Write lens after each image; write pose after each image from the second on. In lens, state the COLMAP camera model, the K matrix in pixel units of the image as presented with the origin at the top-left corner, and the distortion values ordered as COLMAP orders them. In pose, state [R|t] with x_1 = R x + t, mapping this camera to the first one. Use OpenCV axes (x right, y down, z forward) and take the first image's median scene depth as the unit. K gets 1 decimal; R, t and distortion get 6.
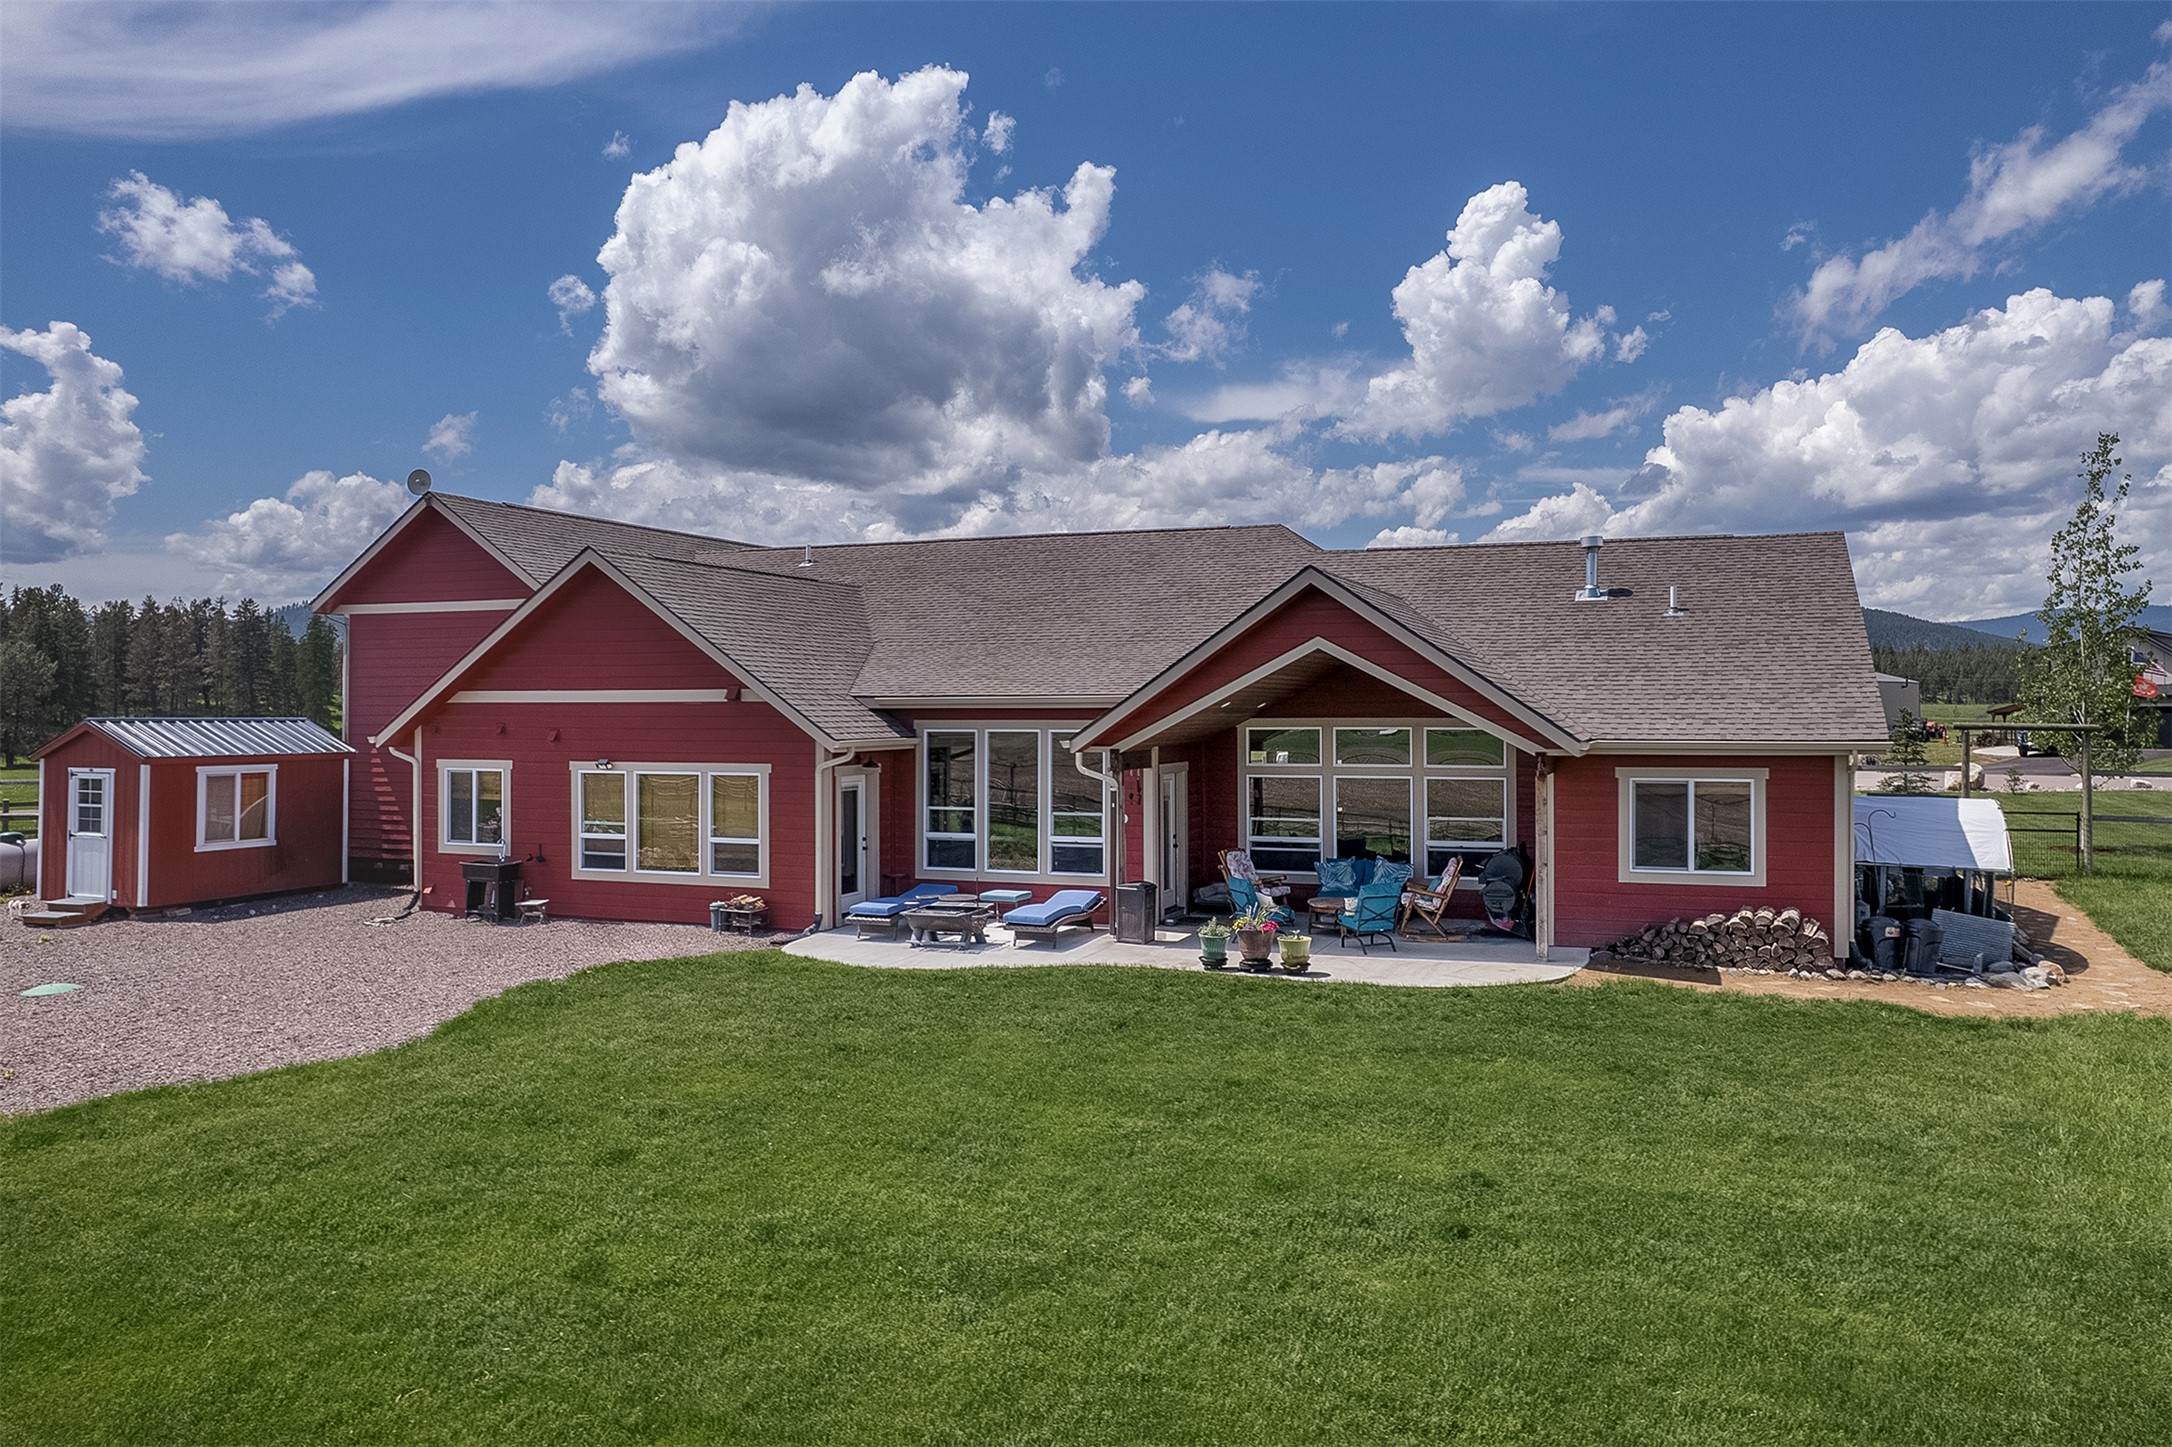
lens RADIAL K [[1544.6, 0, 1249.5], [0, 1544.6, 724.5], [0, 0, 1]] dist [-0.066057, 0.062659]
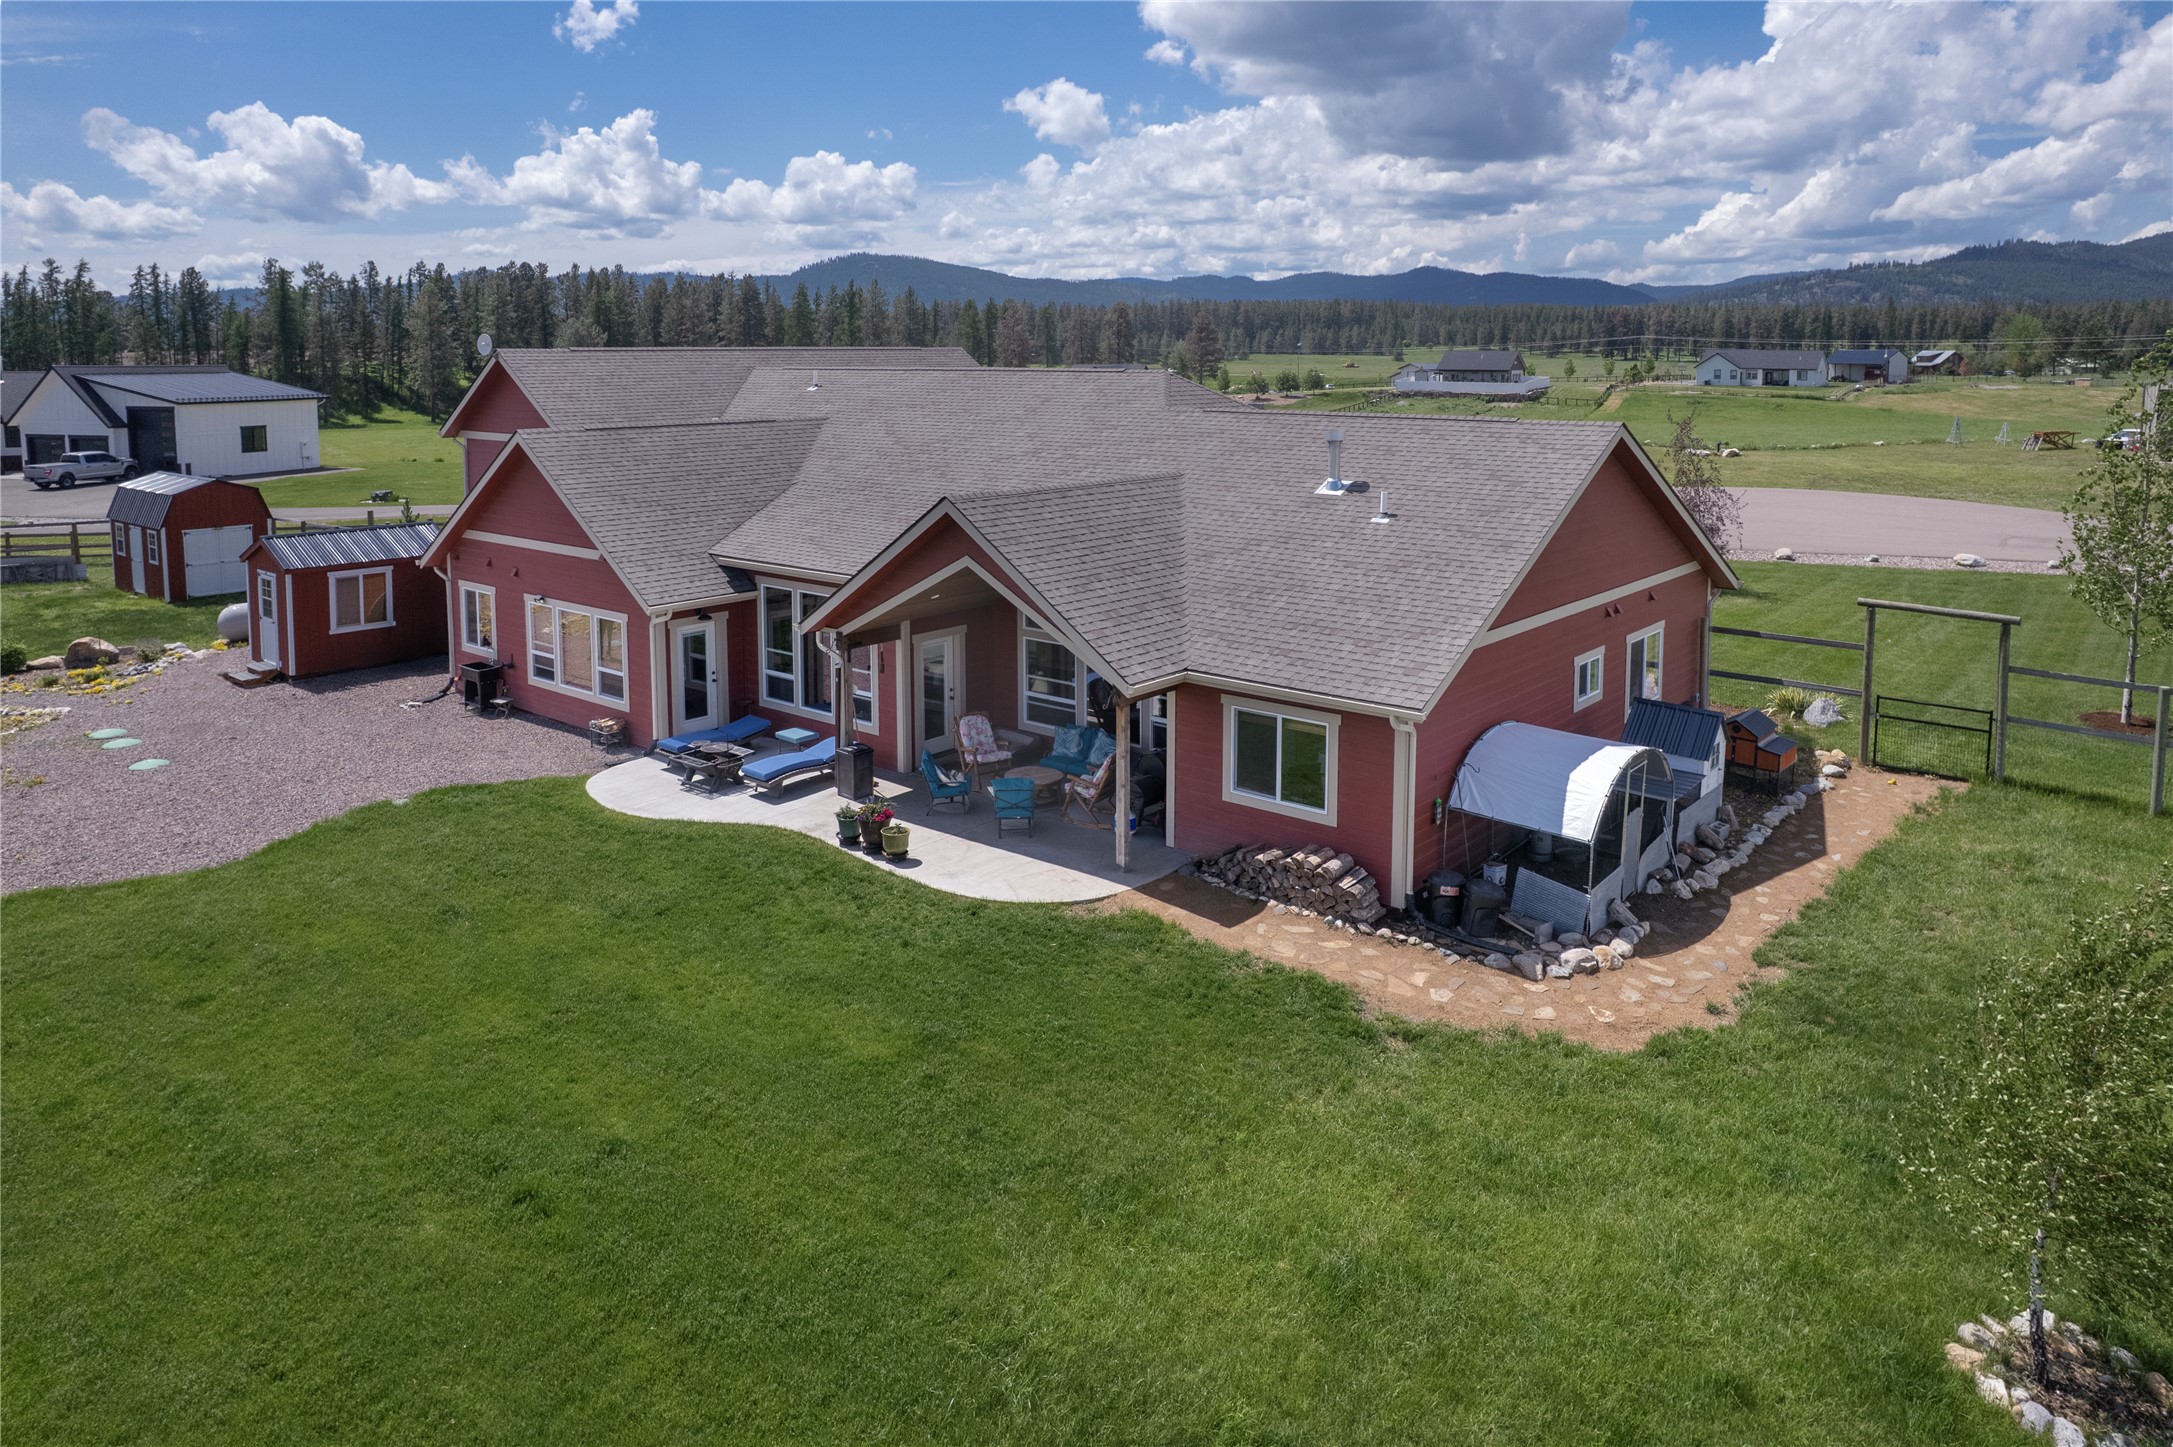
lens RADIAL K [[1506.6, 0, 1084.2], [0, 1506.6, 533.2], [0, 0, 1]] dist [-0.030893, -0.001049]
pose [[0.927379, 0.043633, -0.371570, 0.457626], [-0.003585, 0.994167, 0.107795, -0.164604], [0.374106, -0.098635, 0.922126, 0.029489]]
